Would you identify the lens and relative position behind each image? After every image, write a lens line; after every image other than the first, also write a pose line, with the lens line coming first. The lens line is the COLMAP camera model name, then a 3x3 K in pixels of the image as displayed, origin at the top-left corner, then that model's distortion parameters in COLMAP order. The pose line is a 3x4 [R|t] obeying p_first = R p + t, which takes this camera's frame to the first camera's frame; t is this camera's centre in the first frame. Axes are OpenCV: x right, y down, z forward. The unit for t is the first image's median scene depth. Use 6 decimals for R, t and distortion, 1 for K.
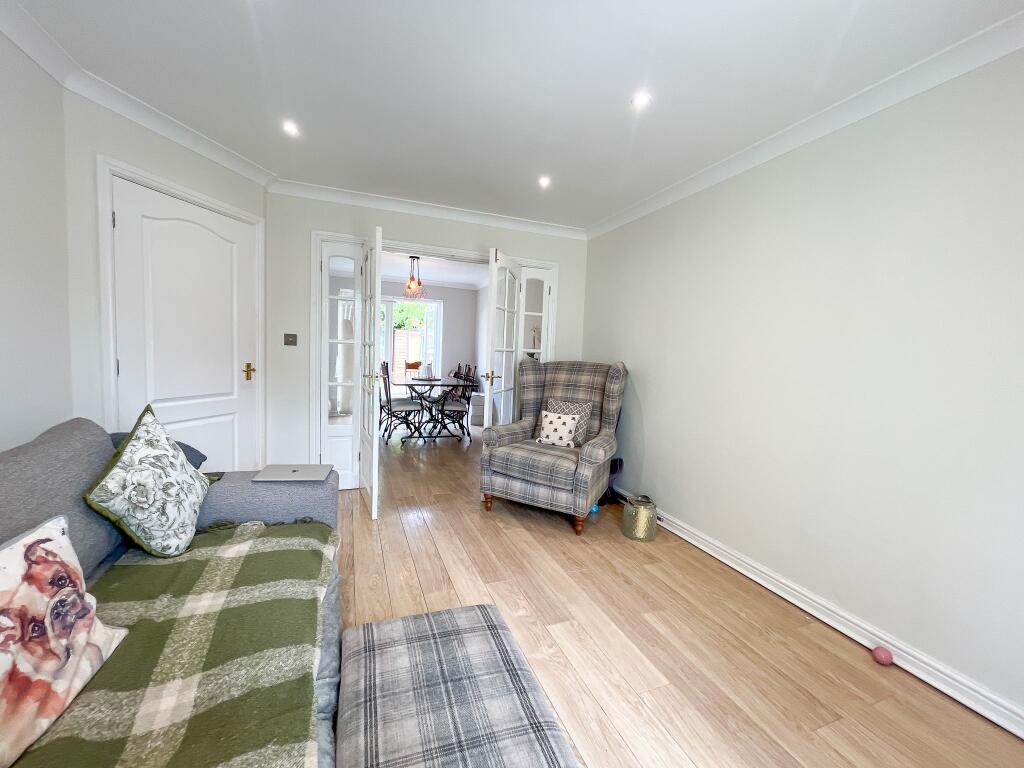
lens RADIAL K [[410.8, 0, 510.2], [0, 410.8, 383.7], [0, 0, 1]] dist [-0.001826, -0.000041]
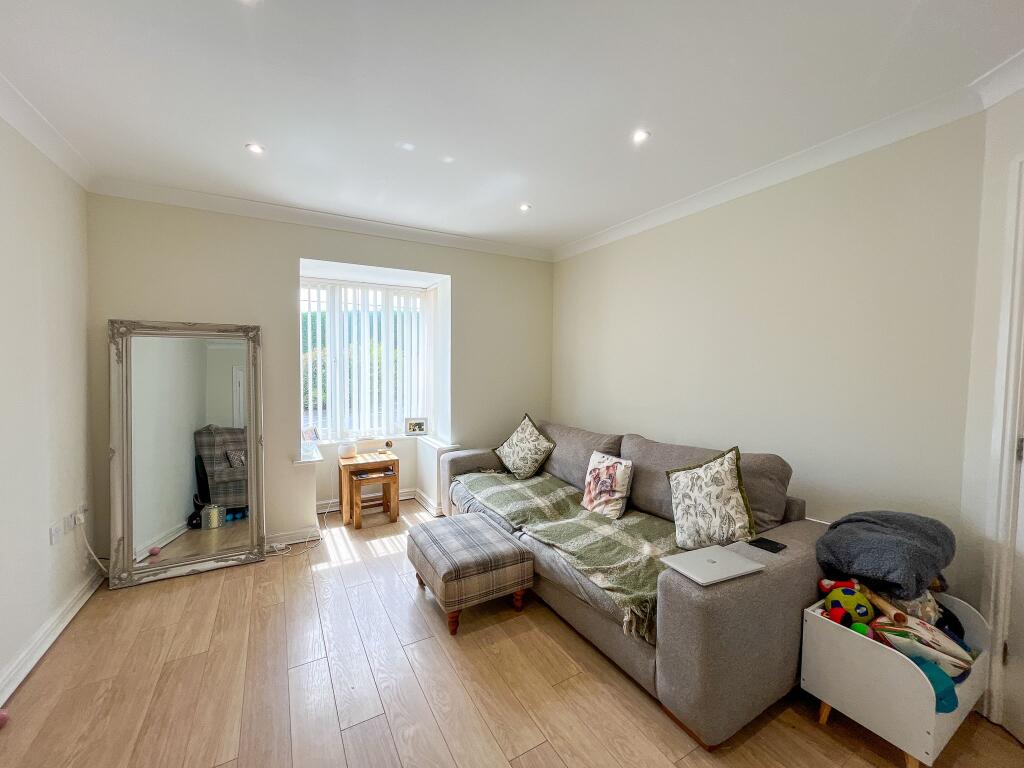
lens RADIAL K [[410.8, 0, 510.2], [0, 410.8, 383.7], [0, 0, 1]] dist [-0.001826, -0.000041]
pose [[-0.987370, -0.042768, -0.152549, -0.015132], [-0.061559, 0.990783, 0.120663, -0.246994], [0.145982, 0.128529, -0.980902, 2.138303]]
